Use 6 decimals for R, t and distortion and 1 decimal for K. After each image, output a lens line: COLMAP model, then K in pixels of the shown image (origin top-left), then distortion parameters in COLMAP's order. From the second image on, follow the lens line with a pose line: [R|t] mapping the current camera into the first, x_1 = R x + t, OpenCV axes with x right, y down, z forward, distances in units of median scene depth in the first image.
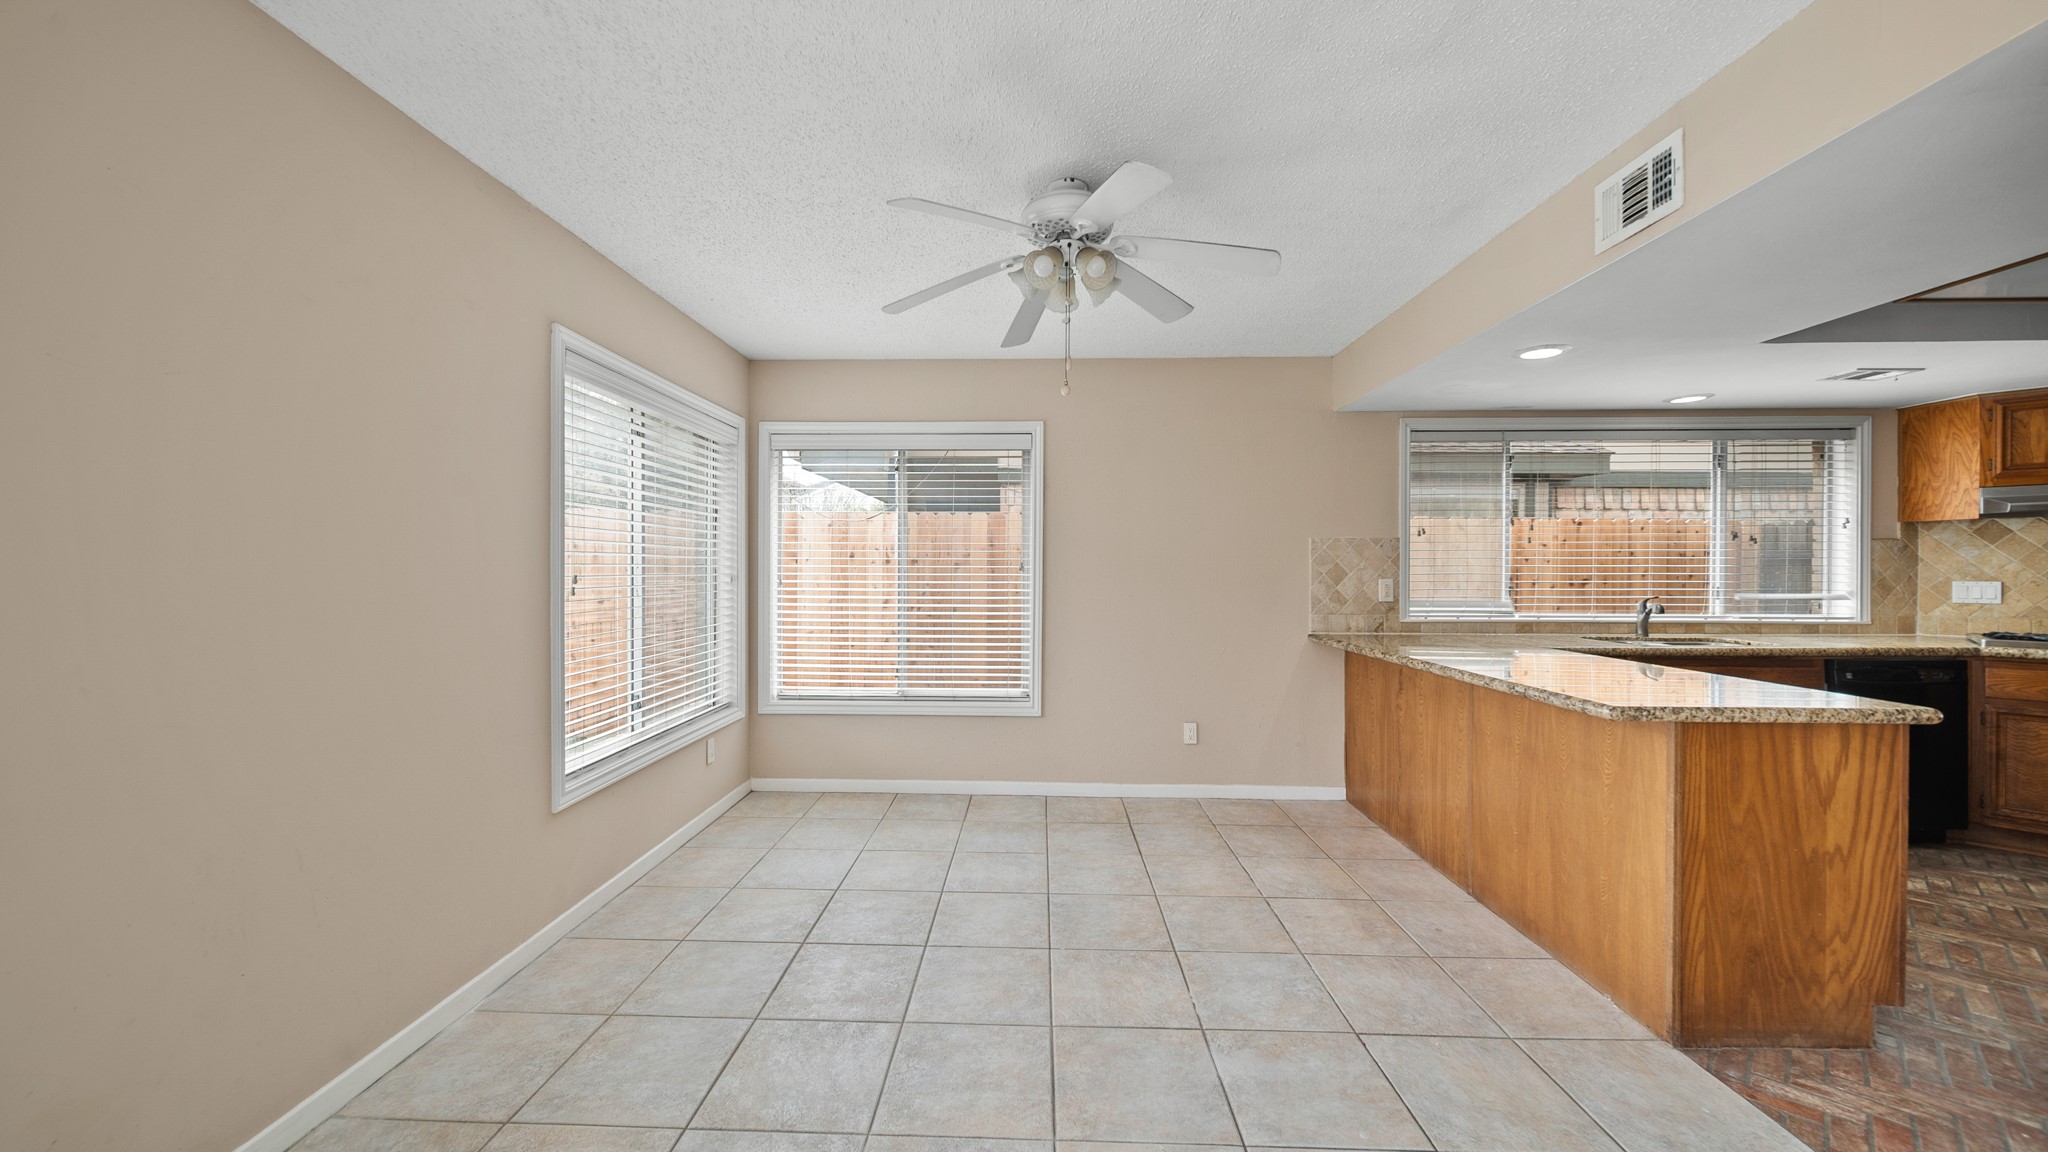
lens RADIAL K [[728.4, 0, 1016.9], [0, 728.4, 574.7], [0, 0, 1]] dist [-0.000107, -0.000631]
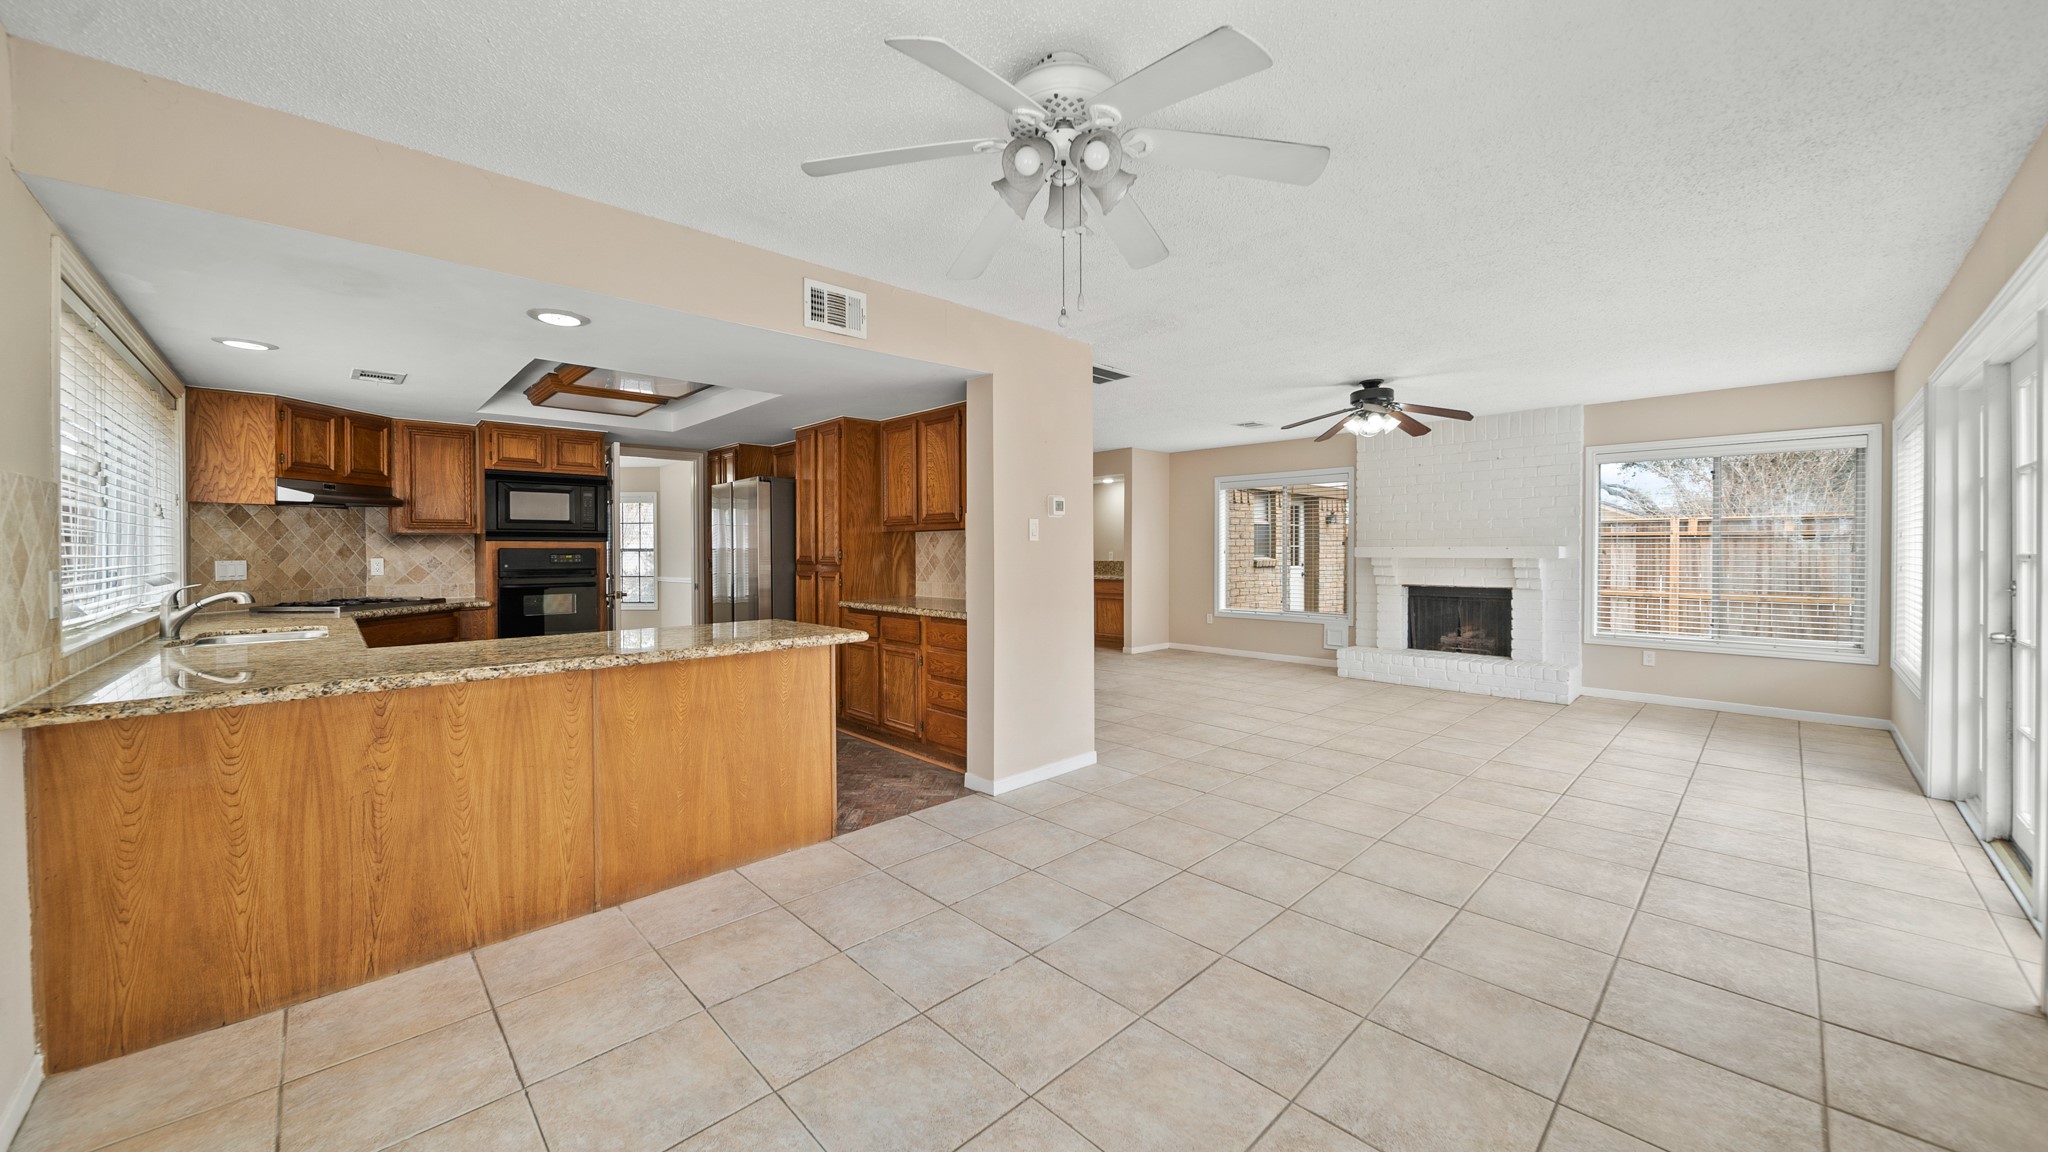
lens RADIAL K [[728.4, 0, 995.7], [0, 728.4, 550.9], [0, 0, 1]] dist [-0.000107, -0.000631]
pose [[-0.693360, -0.001246, 0.720590, -0.303623], [0.008665, 0.999912, 0.010066, -0.006971], [-0.720539, 0.013224, -0.693288, 1.061670]]
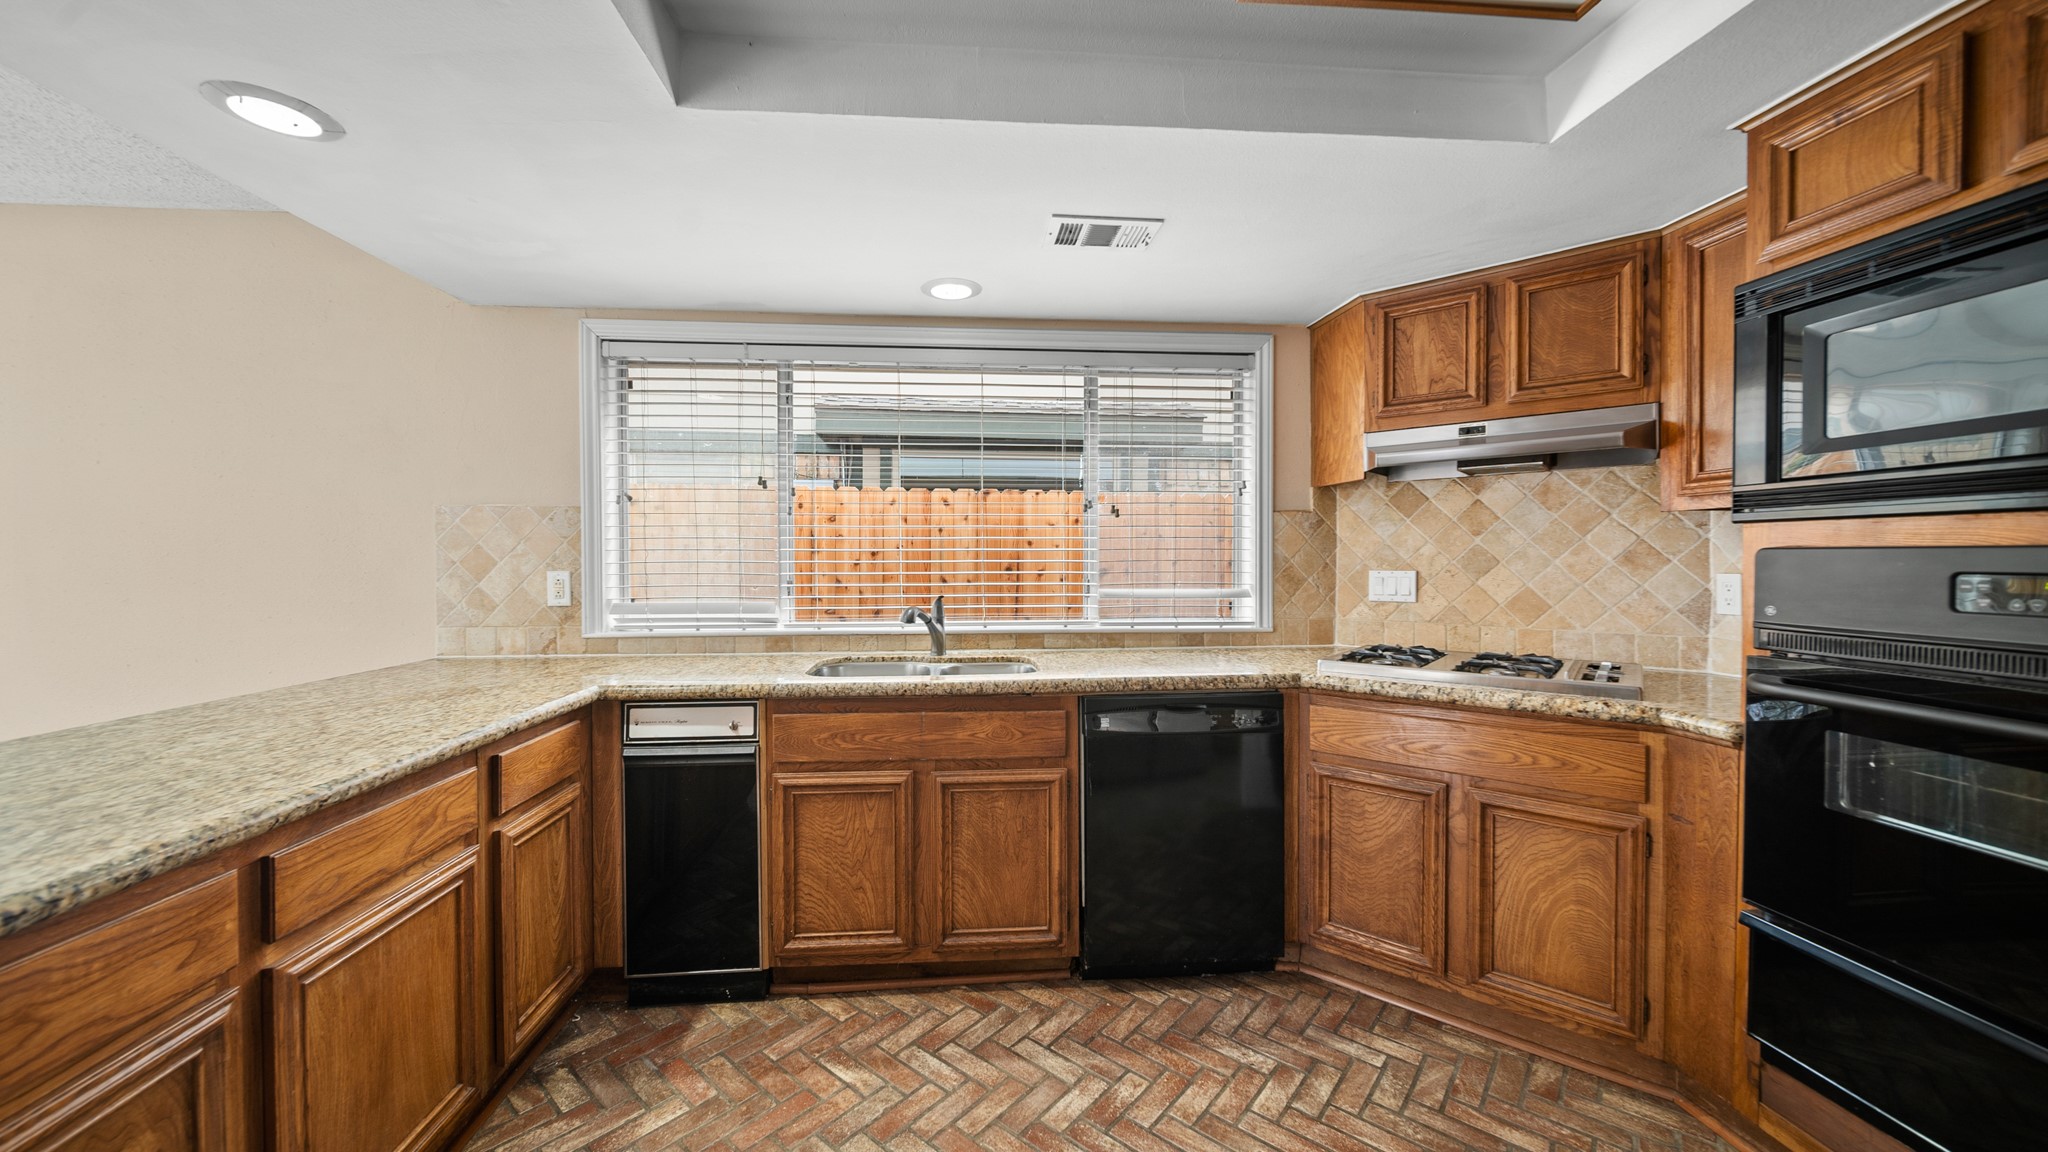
lens RADIAL K [[728.4, 0, 1011.3], [0, 728.4, 565.2], [0, 0, 1]] dist [-0.000107, -0.000631]
pose [[0.994434, -0.003665, 0.105295, 1.003102], [0.003737, 0.999993, -0.000485, 0.003503], [-0.105293, 0.000876, 0.994441, 0.385600]]
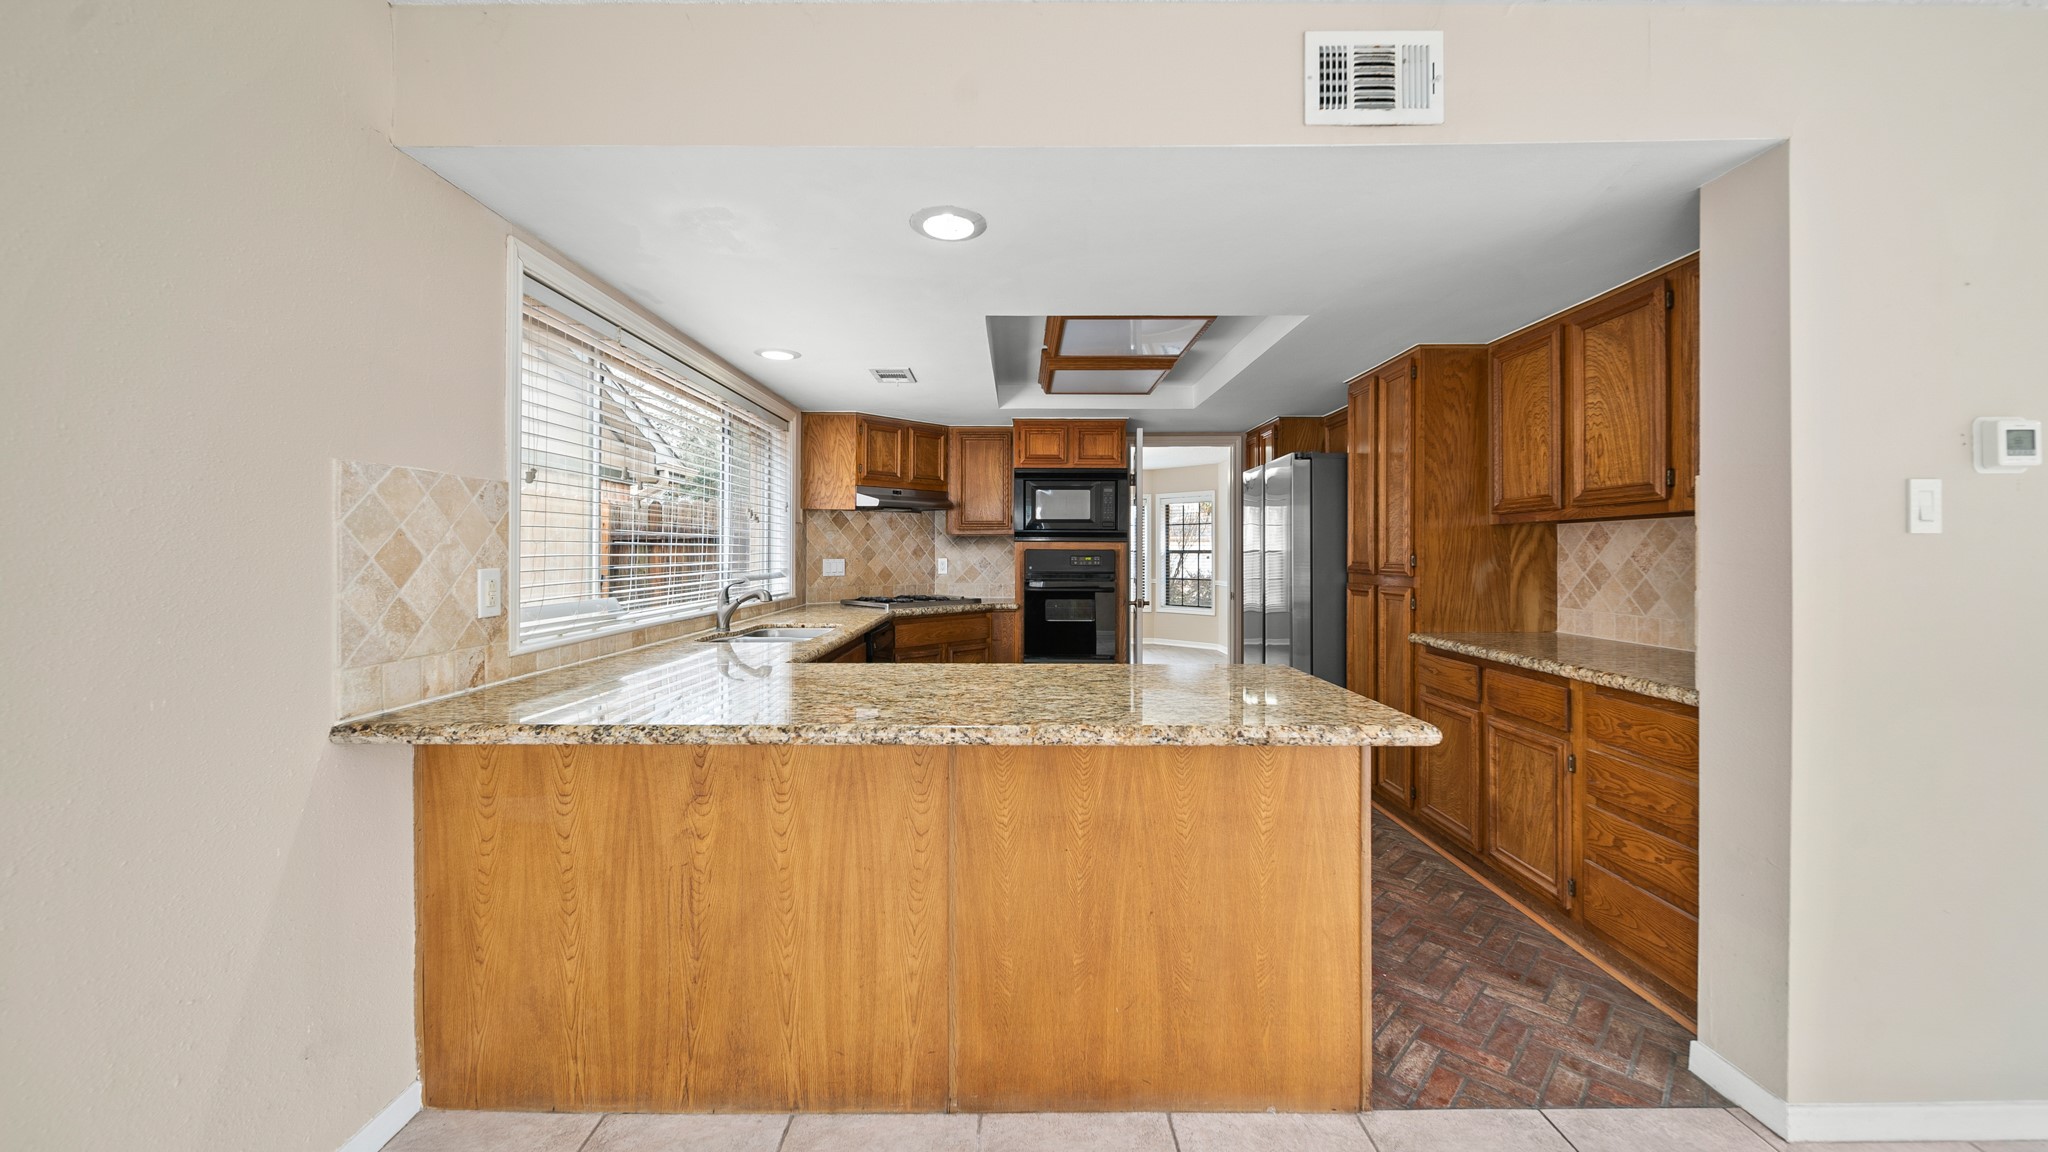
lens RADIAL K [[728.4, 0, 1021.6], [0, 728.4, 550.7], [0, 0, 1]] dist [-0.000107, -0.000631]
pose [[-0.028258, 0.000112, 0.999601, 0.037865], [0.006407, 0.999979, 0.000069, -0.003704], [-0.999580, 0.006407, -0.028258, 0.807312]]
